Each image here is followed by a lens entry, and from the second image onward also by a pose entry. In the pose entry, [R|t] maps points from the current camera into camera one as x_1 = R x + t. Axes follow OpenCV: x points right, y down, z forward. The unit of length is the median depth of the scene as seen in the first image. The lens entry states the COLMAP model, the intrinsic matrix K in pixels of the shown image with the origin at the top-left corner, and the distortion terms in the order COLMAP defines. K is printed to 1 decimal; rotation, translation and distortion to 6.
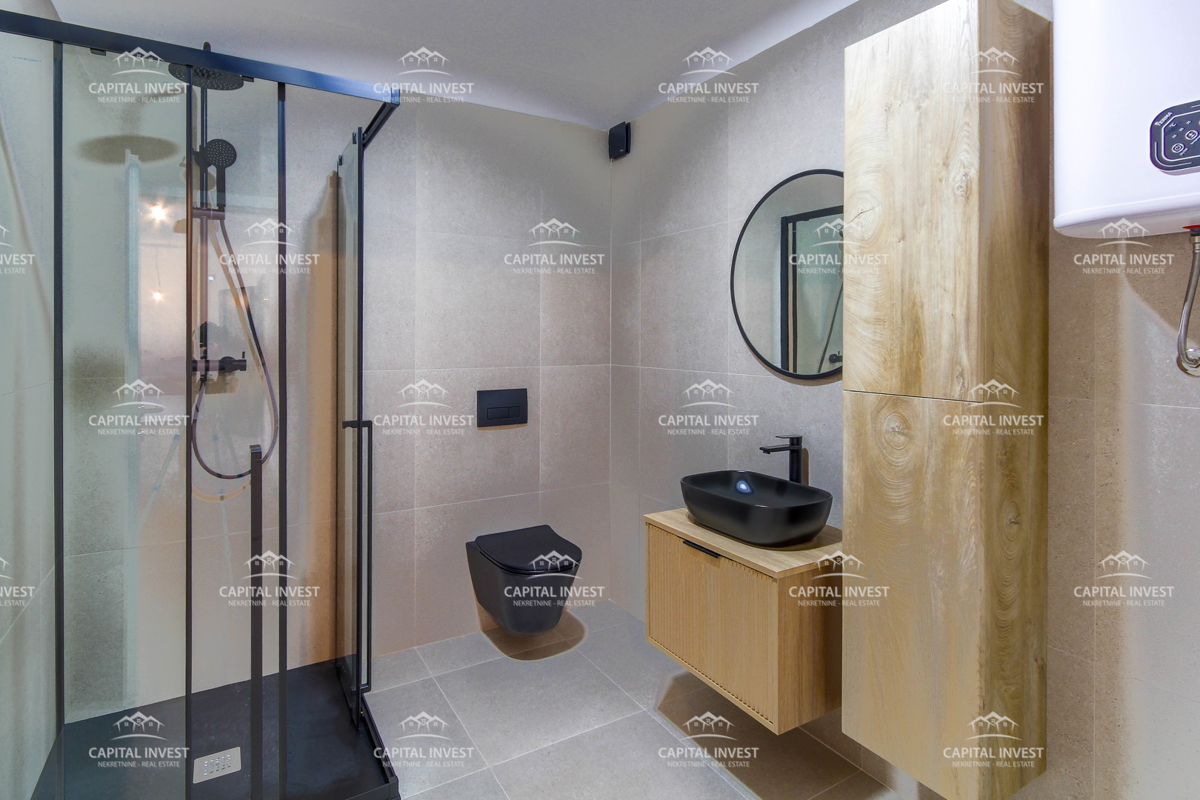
lens RADIAL K [[618.5, 0, 600.0], [0, 618.5, 400.0], [0, 0, 1]] dist [-0.001161, 0.000498]
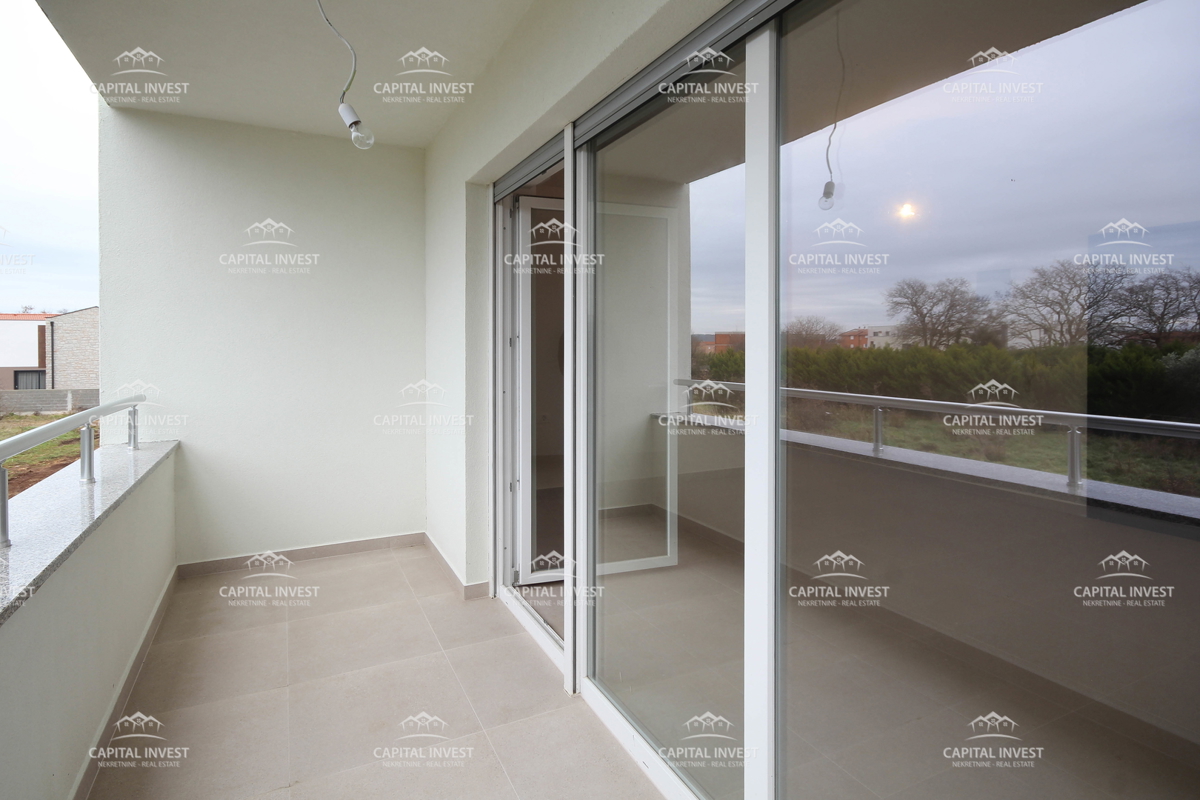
lens RADIAL K [[618.5, 0, 600.0], [0, 618.5, 400.0], [0, 0, 1]] dist [-0.001161, 0.000498]
pose [[1.000000, 0.000239, -0.000324, -0.460863], [-0.000239, 1.000000, 0.000054, -0.000145], [0.000324, -0.000054, 1.000000, -0.000480]]
